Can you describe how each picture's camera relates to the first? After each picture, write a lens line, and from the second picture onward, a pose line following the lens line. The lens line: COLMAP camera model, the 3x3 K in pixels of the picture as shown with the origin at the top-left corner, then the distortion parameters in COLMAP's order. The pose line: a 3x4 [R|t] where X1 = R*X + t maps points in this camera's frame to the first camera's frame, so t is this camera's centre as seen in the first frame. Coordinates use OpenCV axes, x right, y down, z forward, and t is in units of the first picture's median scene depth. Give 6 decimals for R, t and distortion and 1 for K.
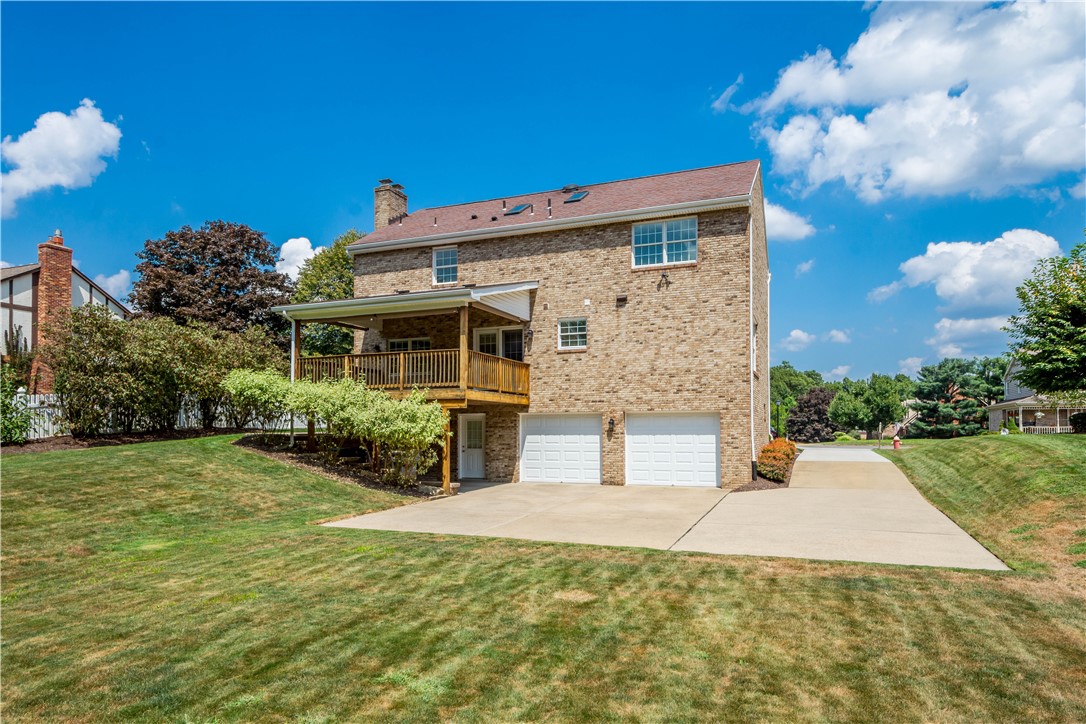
lens RADIAL K [[668.5, 0, 536.7], [0, 668.5, 413.8], [0, 0, 1]] dist [0.002309, -0.004889]
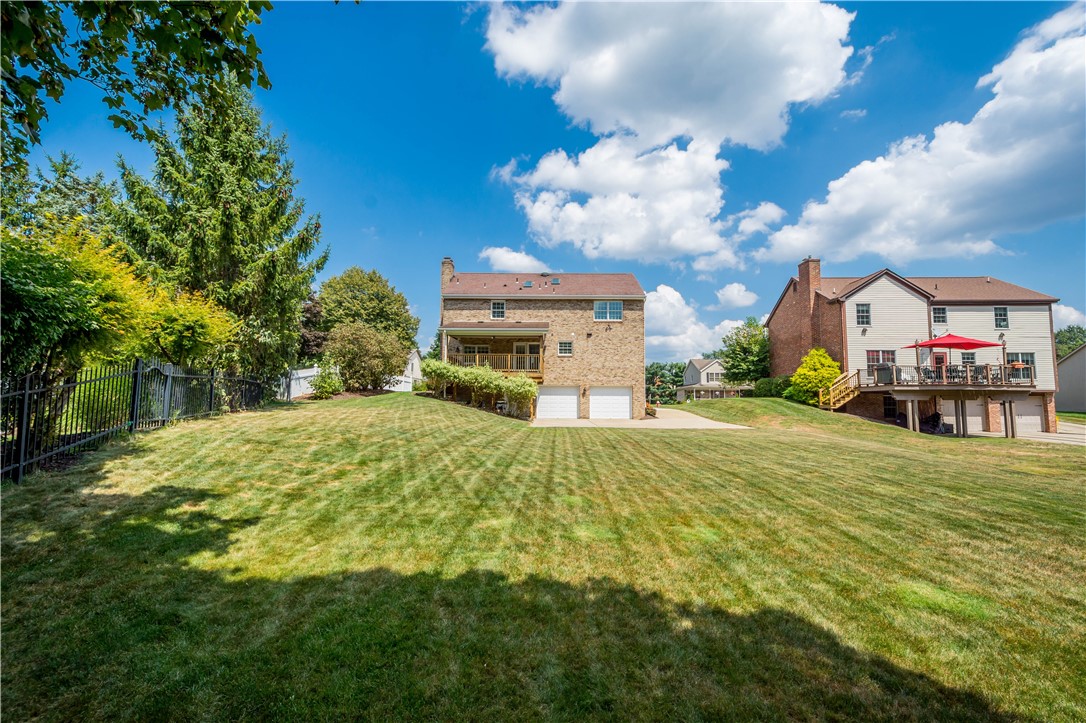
lens RADIAL K [[480.4, 0, 541.9], [0, 480.4, 361.3], [0, 0, 1]] dist [0.004045, -0.000522]
pose [[0.932333, 0.042228, 0.359127, -0.568800], [-0.020541, 0.997739, -0.063991, 0.022321], [-0.361017, 0.052284, 0.931092, -0.405812]]
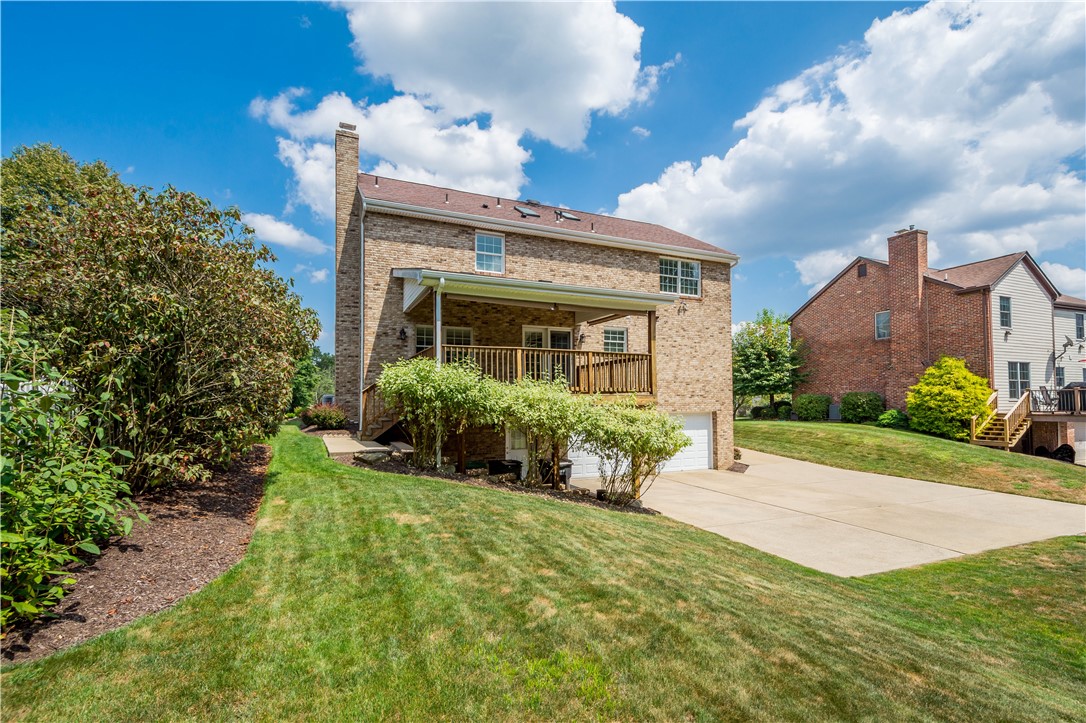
lens RADIAL K [[510.2, 0, 547.1], [0, 510.2, 394.4], [0, 0, 1]] dist [0.003294, 0.000043]
pose [[0.691885, 0.014544, 0.721862, -0.640070], [-0.019165, 0.999815, -0.001774, -0.028150], [-0.721754, -0.012607, 0.692035, 0.491161]]
